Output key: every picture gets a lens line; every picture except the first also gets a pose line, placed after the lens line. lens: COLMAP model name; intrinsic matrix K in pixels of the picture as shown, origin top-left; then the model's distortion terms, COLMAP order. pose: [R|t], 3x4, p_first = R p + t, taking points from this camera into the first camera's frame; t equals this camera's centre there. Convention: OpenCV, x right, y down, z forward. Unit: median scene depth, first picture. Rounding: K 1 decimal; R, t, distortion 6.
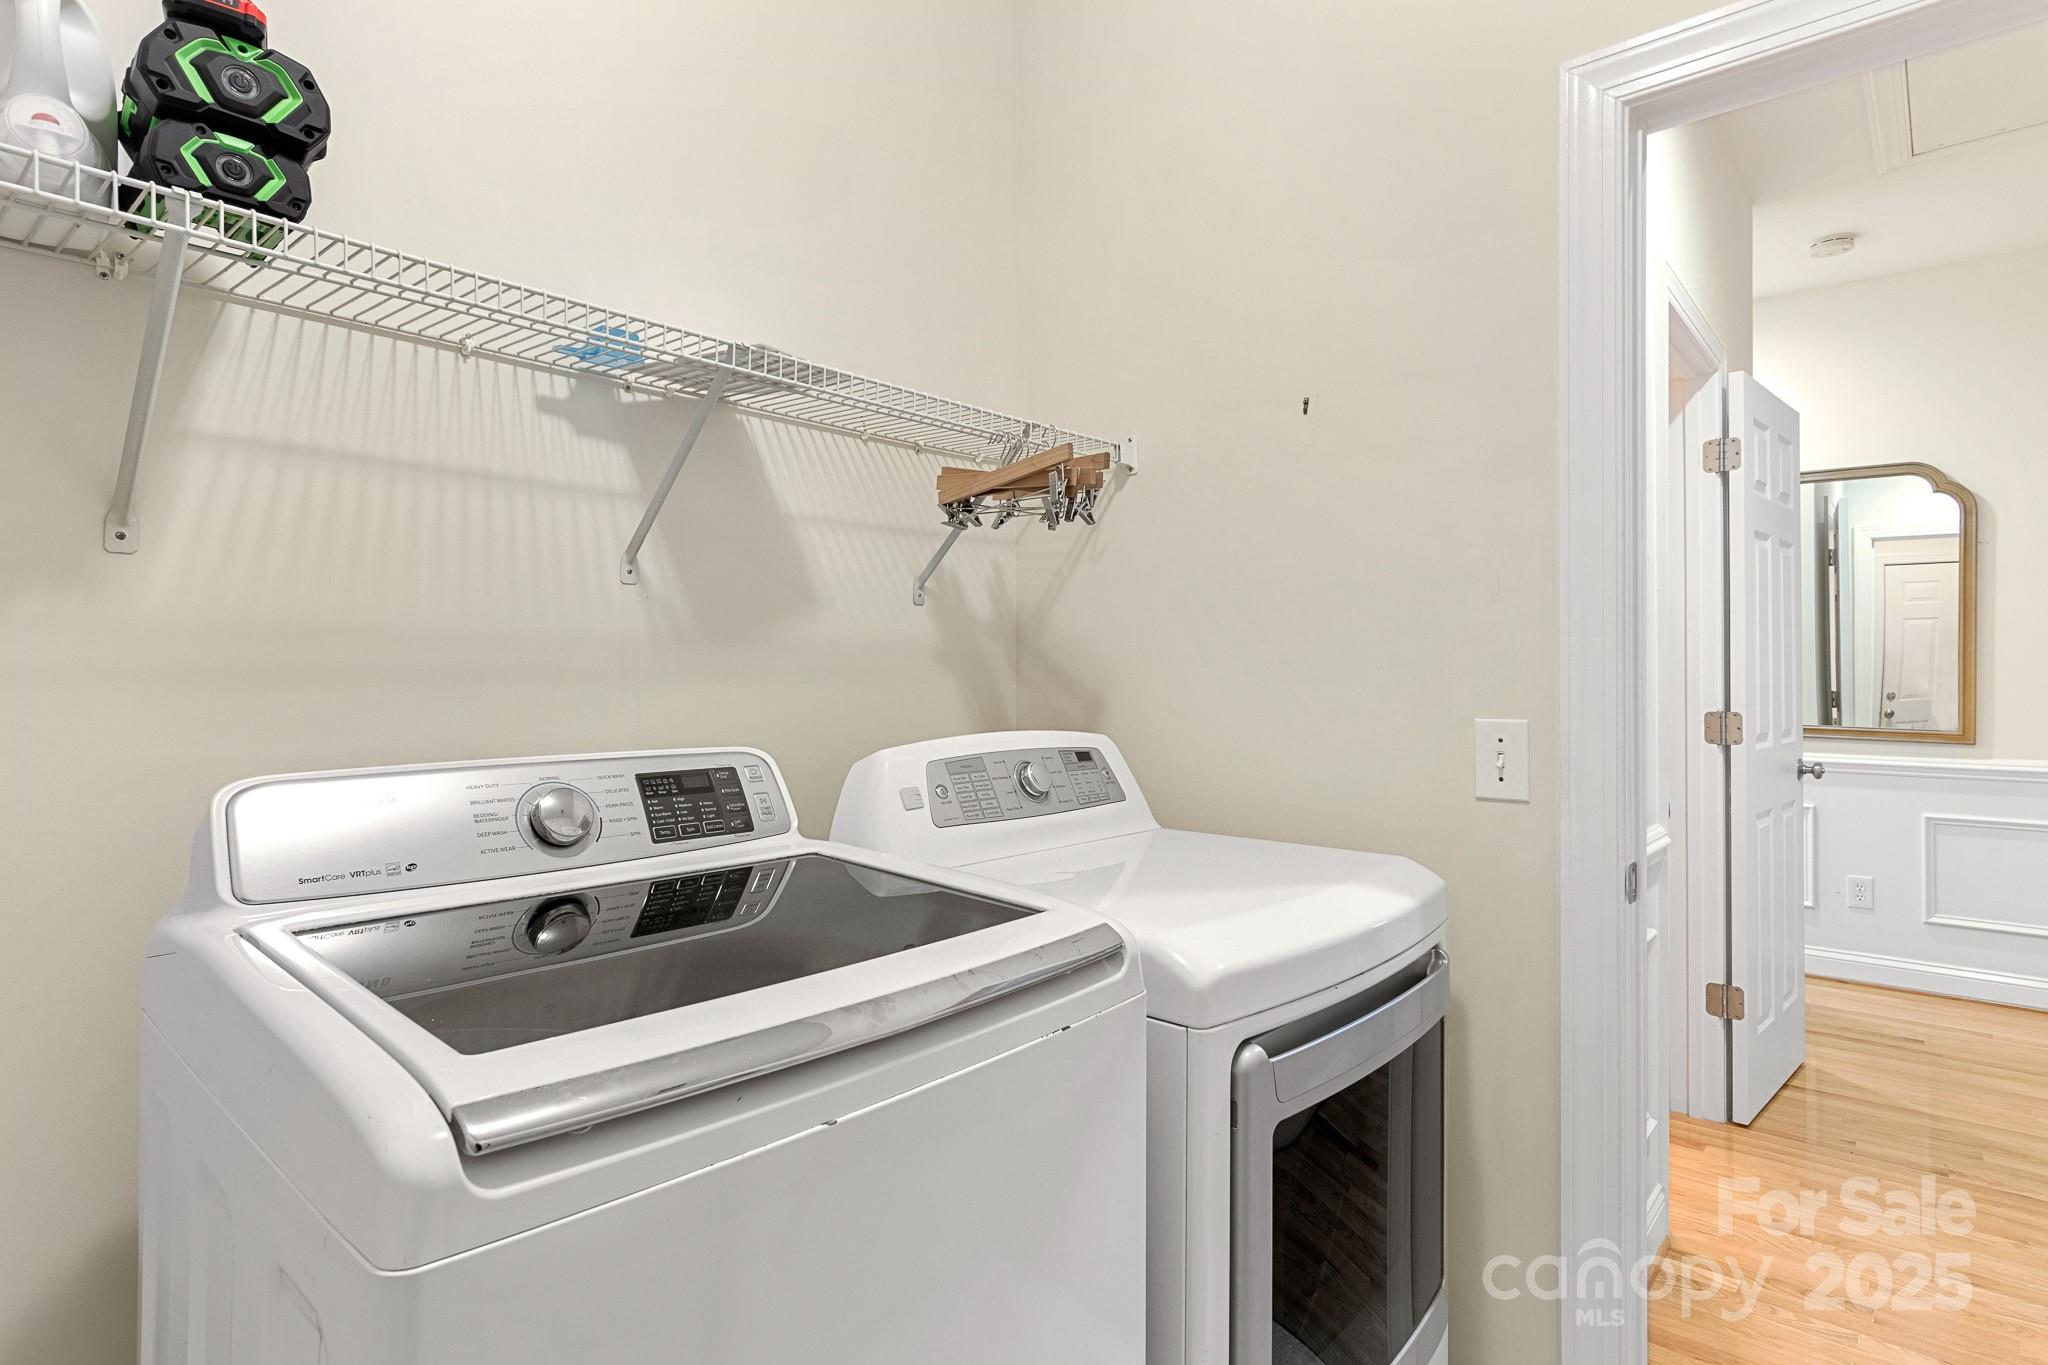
lens RADIAL K [[1073.0, 0, 1025.2], [0, 1073.0, 667.3], [0, 0, 1]] dist [0.001865, -0.001706]
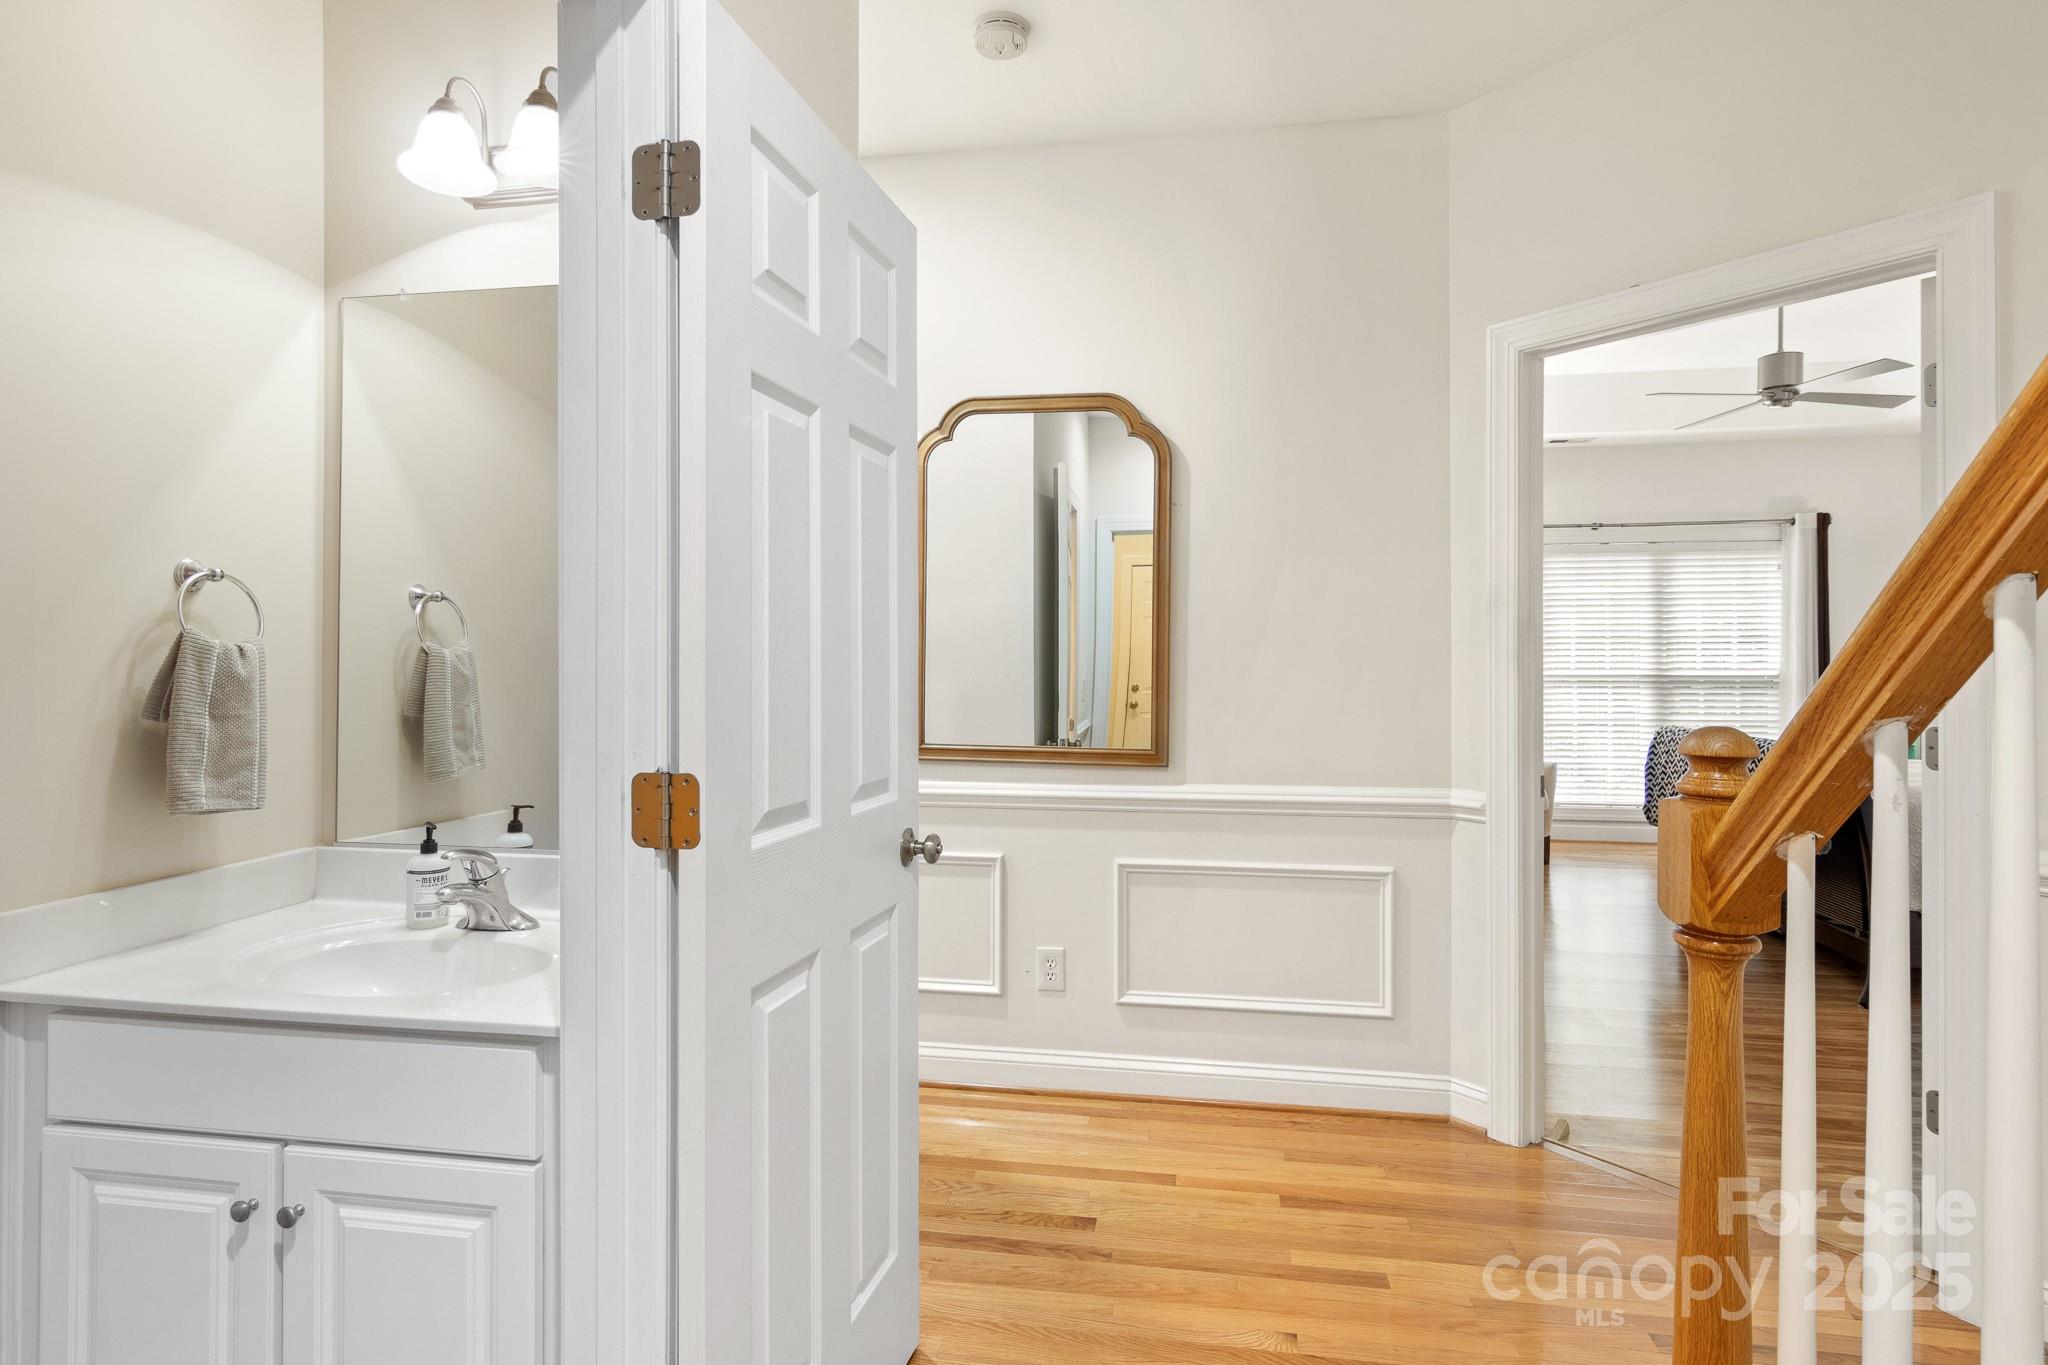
lens RADIAL K [[1073.0, 0, 1020.4], [0, 1073.0, 670.7], [0, 0, 1]] dist [0.001865, -0.001706]
pose [[0.853251, -0.000749, 0.521499, 0.390394], [-0.003692, 0.999965, 0.007476, -0.002620], [-0.521487, -0.008304, 0.853219, 0.396653]]
